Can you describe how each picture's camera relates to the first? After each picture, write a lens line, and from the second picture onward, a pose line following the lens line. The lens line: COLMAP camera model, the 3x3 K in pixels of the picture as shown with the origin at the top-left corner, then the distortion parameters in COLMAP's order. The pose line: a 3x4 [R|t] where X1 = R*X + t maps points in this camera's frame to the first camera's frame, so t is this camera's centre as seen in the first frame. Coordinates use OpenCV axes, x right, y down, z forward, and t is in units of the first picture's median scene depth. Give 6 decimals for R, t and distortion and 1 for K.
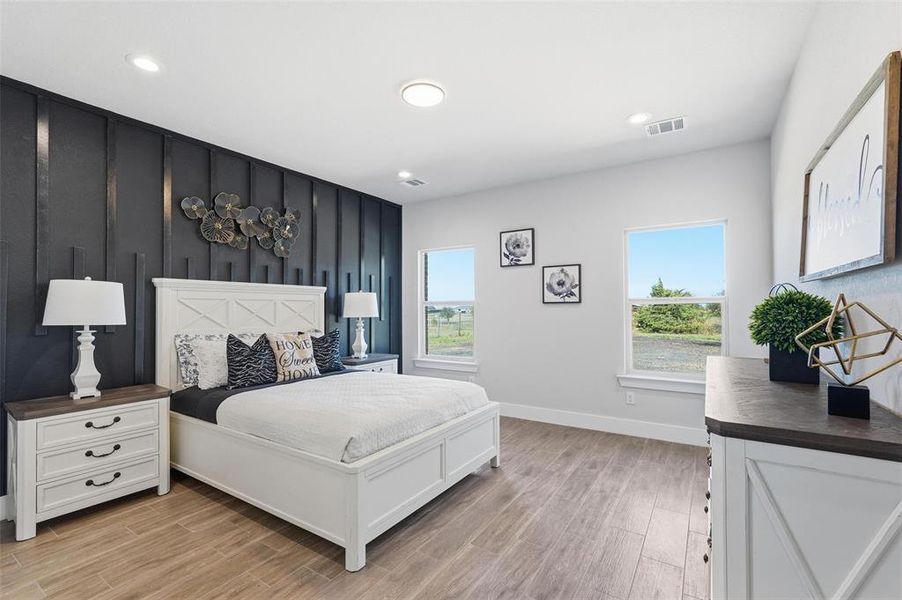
lens RADIAL K [[404.9, 0, 455.6], [0, 404.9, 300.9], [0, 0, 1]] dist [-0.005616, 0.002956]
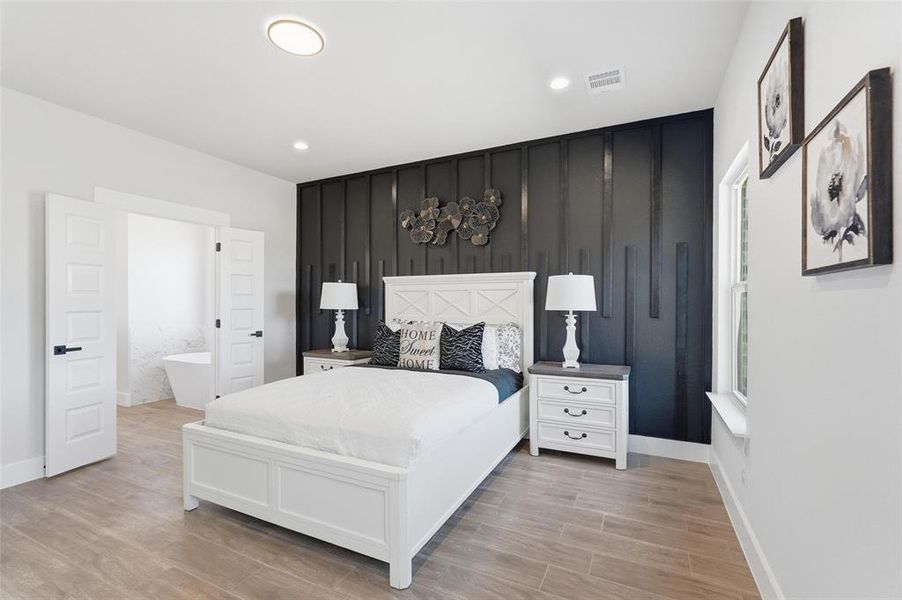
lens RADIAL K [[404.9, 0, 454.7], [0, 404.9, 305.0], [0, 0, 1]] dist [-0.005616, 0.002956]
pose [[0.110597, 0.016133, -0.993734, 0.617201], [0.025723, 0.999487, 0.019089, 0.017241], [0.993532, -0.027673, 0.110126, 0.971751]]
